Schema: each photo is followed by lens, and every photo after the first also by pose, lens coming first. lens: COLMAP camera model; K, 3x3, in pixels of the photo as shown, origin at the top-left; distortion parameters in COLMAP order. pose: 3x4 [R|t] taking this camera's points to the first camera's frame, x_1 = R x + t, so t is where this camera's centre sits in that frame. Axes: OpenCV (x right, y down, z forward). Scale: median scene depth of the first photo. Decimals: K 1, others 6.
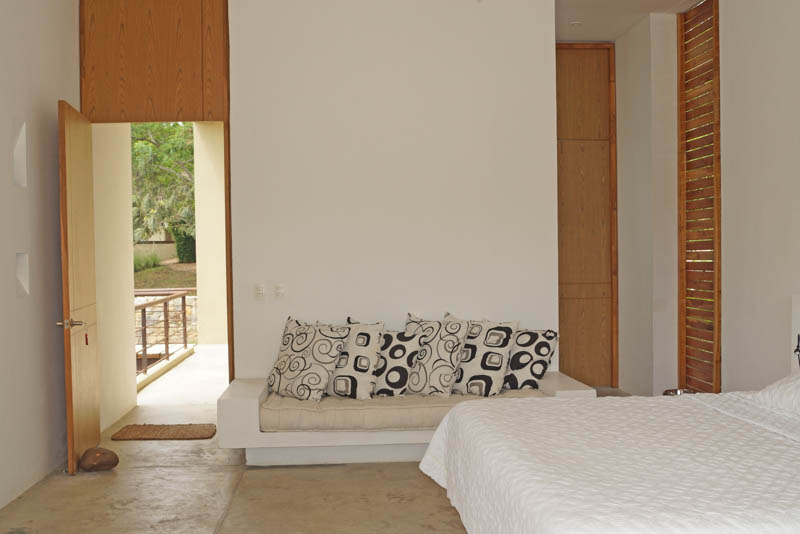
lens RADIAL K [[873.7, 0, 395.9], [0, 873.7, 266.9], [0, 0, 1]] dist [-0.101272, 0.032841]
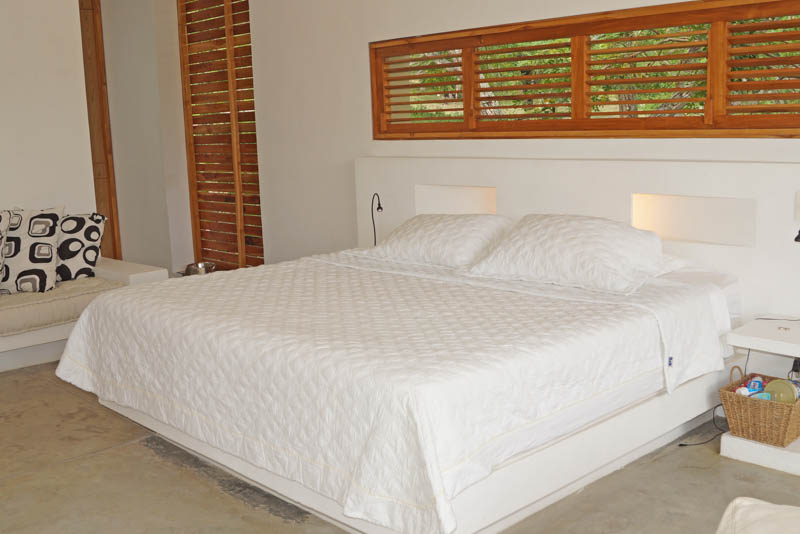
lens RADIAL K [[873.7, 0, 395.9], [0, 873.7, 266.9], [0, 0, 1]] dist [-0.101272, 0.032841]
pose [[0.769028, -0.123115, 0.627247, -0.164670], [0.037253, 0.988241, 0.148296, 0.004688], [-0.638129, -0.090677, 0.764571, 0.086680]]
